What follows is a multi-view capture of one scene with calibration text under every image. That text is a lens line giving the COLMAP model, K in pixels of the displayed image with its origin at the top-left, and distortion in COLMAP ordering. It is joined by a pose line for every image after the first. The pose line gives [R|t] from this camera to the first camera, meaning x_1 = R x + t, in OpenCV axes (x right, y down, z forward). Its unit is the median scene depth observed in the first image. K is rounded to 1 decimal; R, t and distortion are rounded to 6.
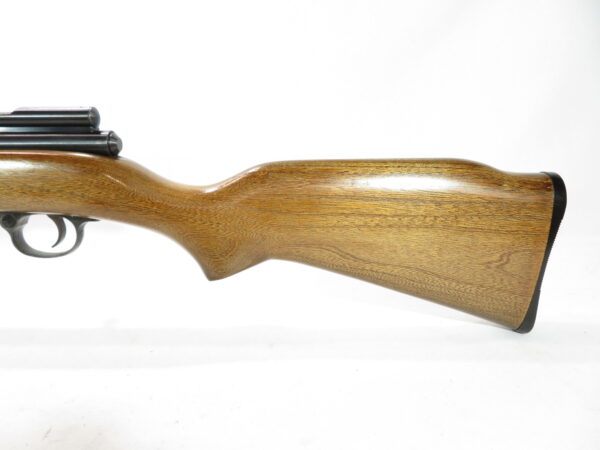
lens RADIAL K [[439.5, 0, 300.0], [0, 439.5, 225.0], [0, 0, 1]] dist [0.001804, 0.002798]
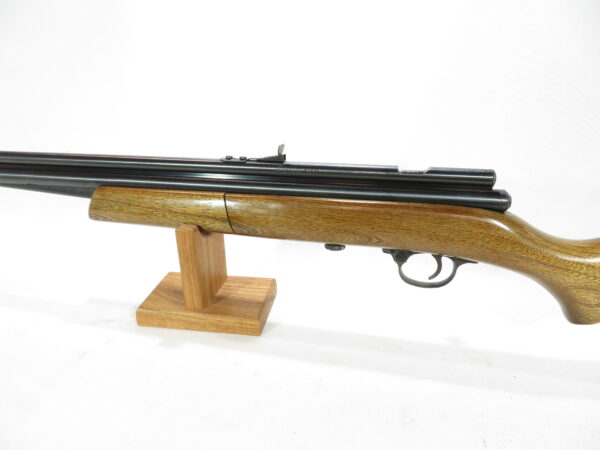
lens RADIAL K [[439.5, 0, 300.0], [0, 439.5, 225.0], [0, 0, 1]] dist [0.001804, 0.002798]
pose [[0.973893, 0.075535, -0.214074, -0.713173], [-0.058989, 0.994830, 0.082661, -0.189384], [0.219211, -0.067875, 0.973314, -0.260463]]
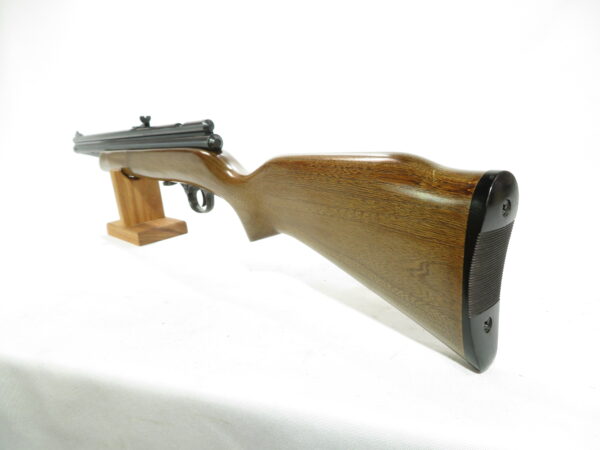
lens RADIAL K [[439.5, 0, 300.0], [0, 439.5, 225.0], [0, 0, 1]] dist [0.001804, 0.002798]
pose [[0.626003, 0.128108, -0.769226, 0.974032], [-0.106279, 0.991226, 0.078589, -0.051430], [0.772545, 0.032555, 0.634125, 0.254627]]
